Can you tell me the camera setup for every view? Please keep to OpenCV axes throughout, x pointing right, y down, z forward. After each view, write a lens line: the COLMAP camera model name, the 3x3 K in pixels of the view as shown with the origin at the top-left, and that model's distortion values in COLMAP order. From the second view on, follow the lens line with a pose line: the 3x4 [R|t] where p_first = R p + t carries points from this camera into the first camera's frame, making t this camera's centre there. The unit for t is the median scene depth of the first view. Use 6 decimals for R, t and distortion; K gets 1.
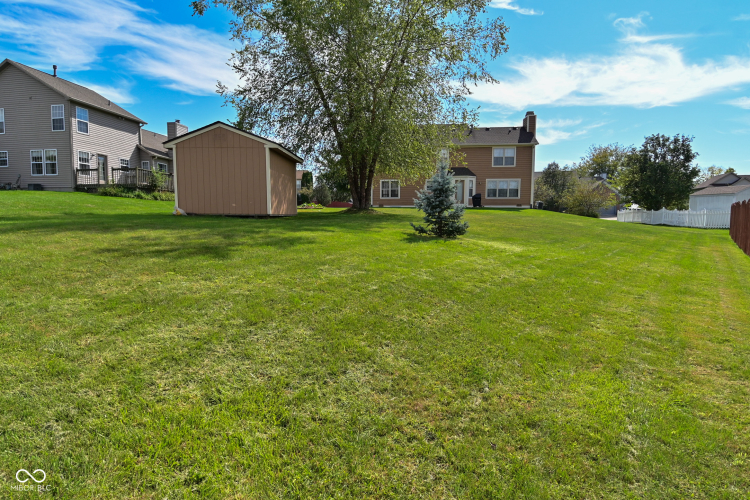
lens RADIAL K [[392.9, 0, 373.3], [0, 392.9, 246.9], [0, 0, 1]] dist [0.016793, -0.015345]
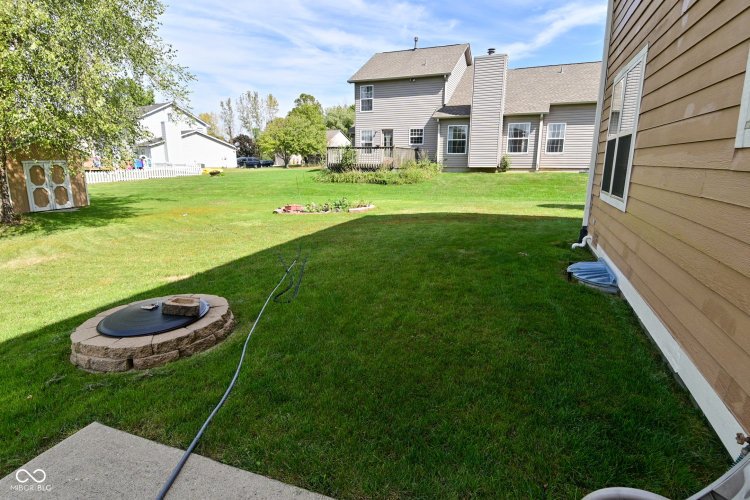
lens RADIAL K [[392.9, 0, 371.2], [0, 392.9, 255.0], [0, 0, 1]] dist [0.016793, -0.015345]
pose [[-0.291253, 0.218584, -0.931339, 0.265262], [-0.079595, 0.964634, 0.251290, -0.166023], [0.953329, 0.147319, -0.263554, 1.188547]]
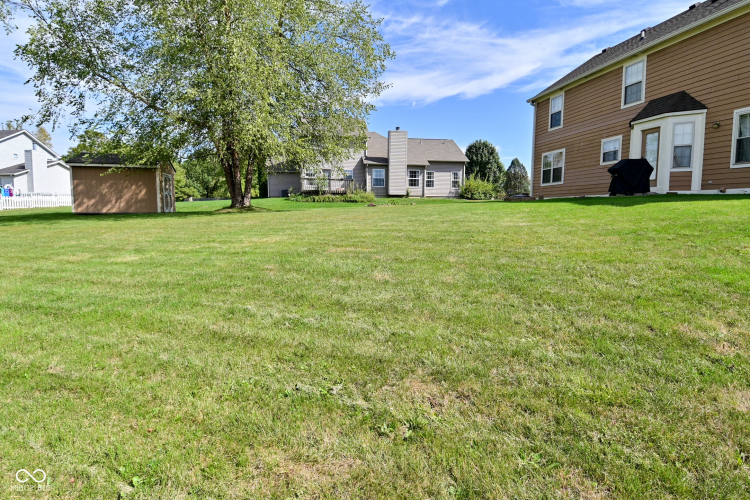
lens RADIAL K [[392.9, 0, 372.2], [0, 392.9, 248.0], [0, 0, 1]] dist [0.016793, -0.015345]
pose [[0.268146, 0.087615, -0.959386, 0.653665], [-0.081439, 0.994353, 0.068046, -0.063283], [0.959930, 0.059885, 0.273766, 0.750119]]
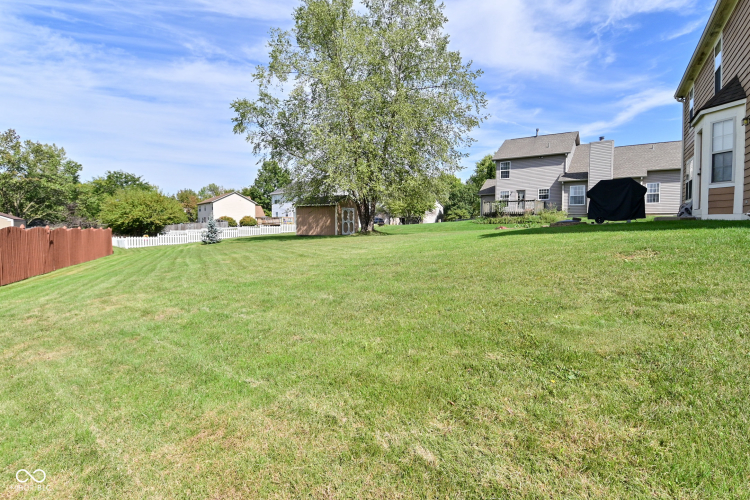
lens RADIAL K [[392.9, 0, 375.6], [0, 392.9, 244.9], [0, 0, 1]] dist [0.016793, -0.015345]
pose [[-0.445075, 0.037641, -0.894702, 0.725716], [-0.071725, 0.994408, 0.077516, -0.106708], [0.892616, 0.098673, -0.439886, 1.104087]]
